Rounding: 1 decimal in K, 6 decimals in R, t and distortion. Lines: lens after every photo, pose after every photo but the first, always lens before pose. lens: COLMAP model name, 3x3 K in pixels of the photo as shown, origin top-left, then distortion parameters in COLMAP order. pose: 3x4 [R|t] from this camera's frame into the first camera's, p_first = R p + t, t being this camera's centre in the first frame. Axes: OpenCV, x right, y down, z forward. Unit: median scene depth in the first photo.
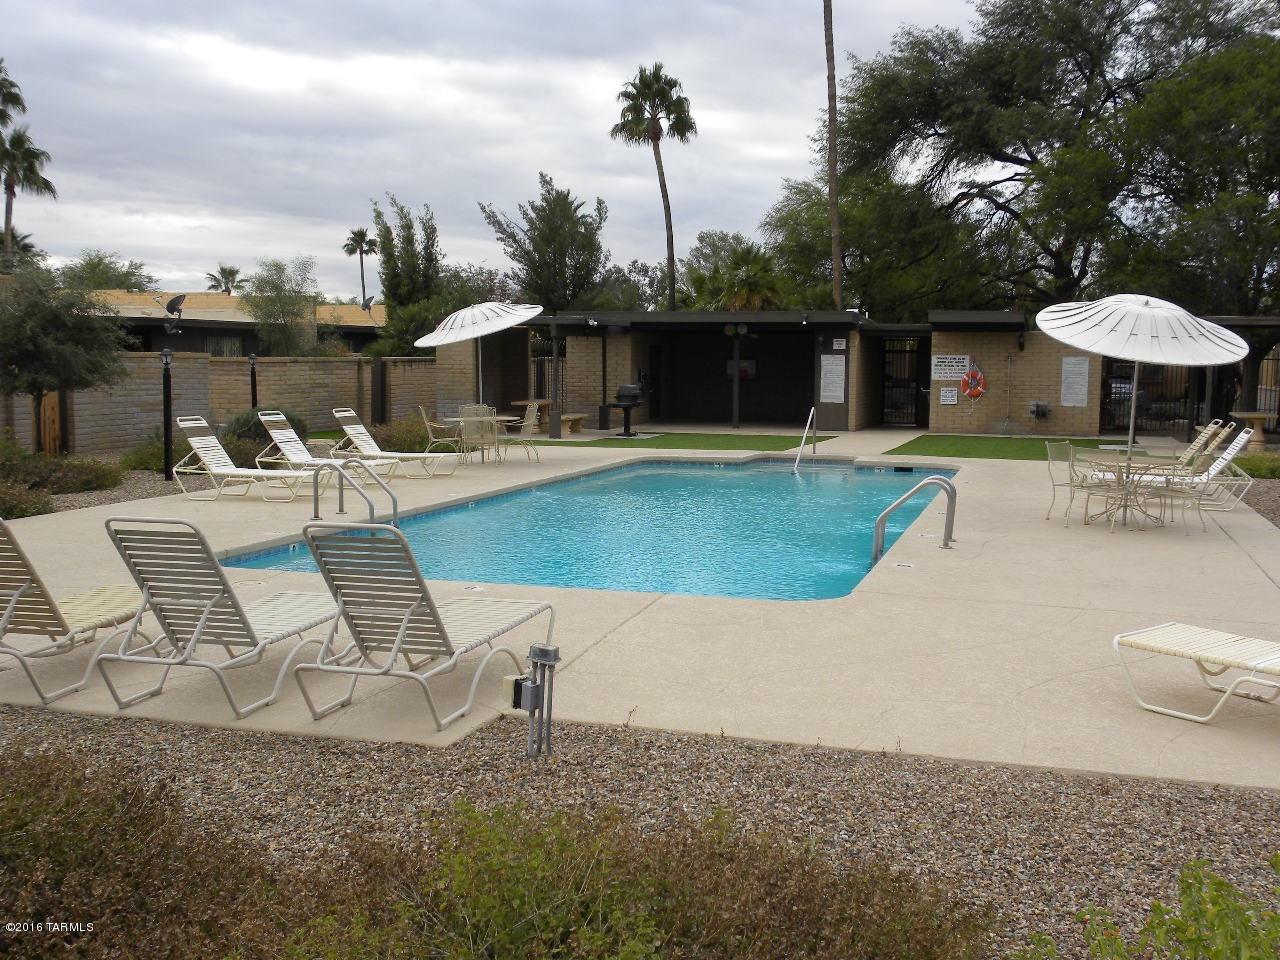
lens RADIAL K [[1507.4, 0, 640.0], [0, 1507.4, 480.0], [0, 0, 1]] dist [0.005777, -0.004885]
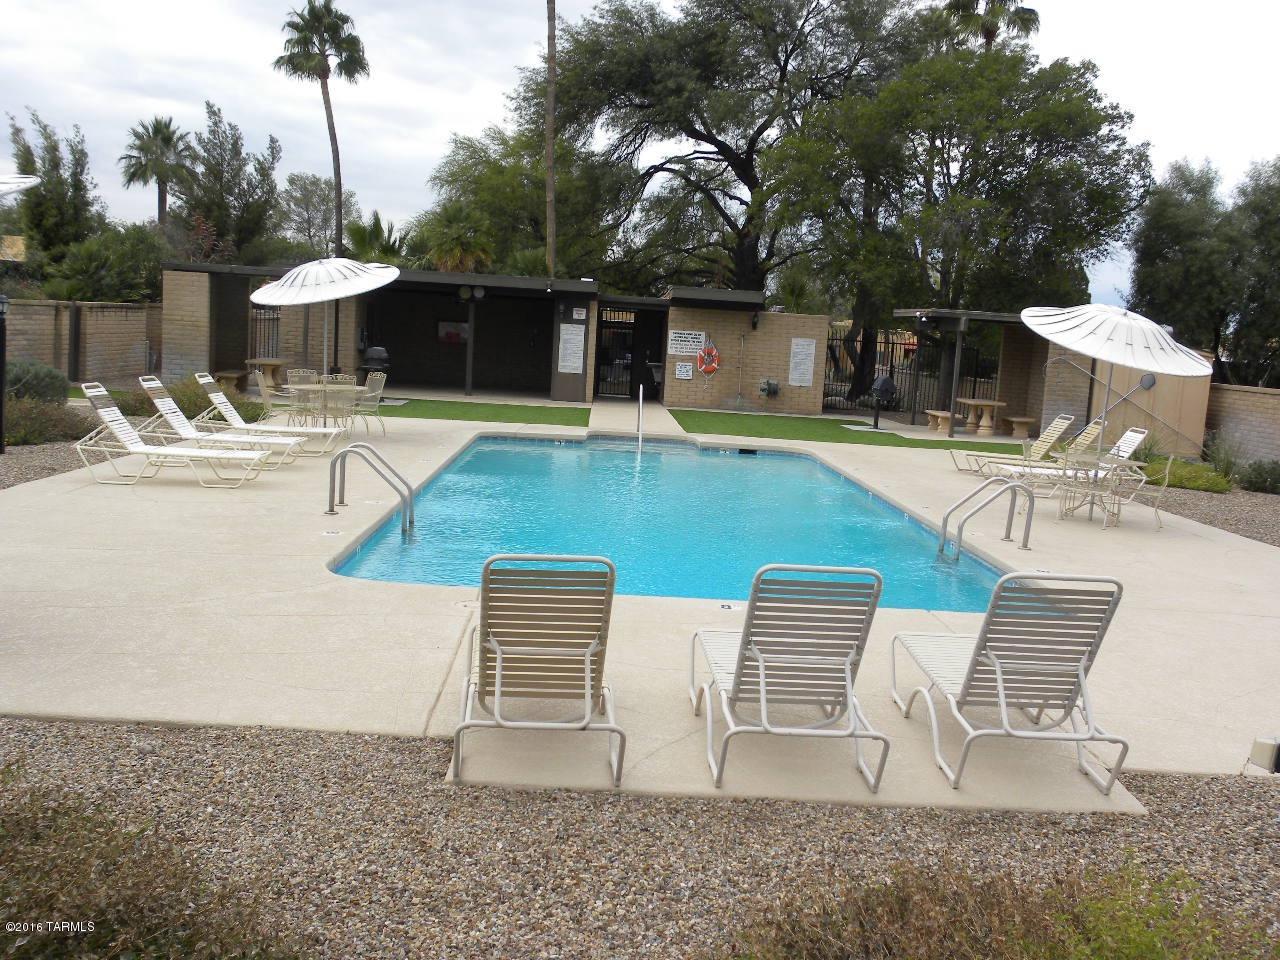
lens RADIAL K [[1507.4, 0, 640.0], [0, 1507.4, 480.0], [0, 0, 1]] dist [0.005777, -0.004885]
pose [[0.929831, 0.010023, 0.367851, -0.188029], [-0.022798, 0.999278, 0.030398, -0.012147], [-0.367280, -0.036651, 0.929388, 0.064197]]
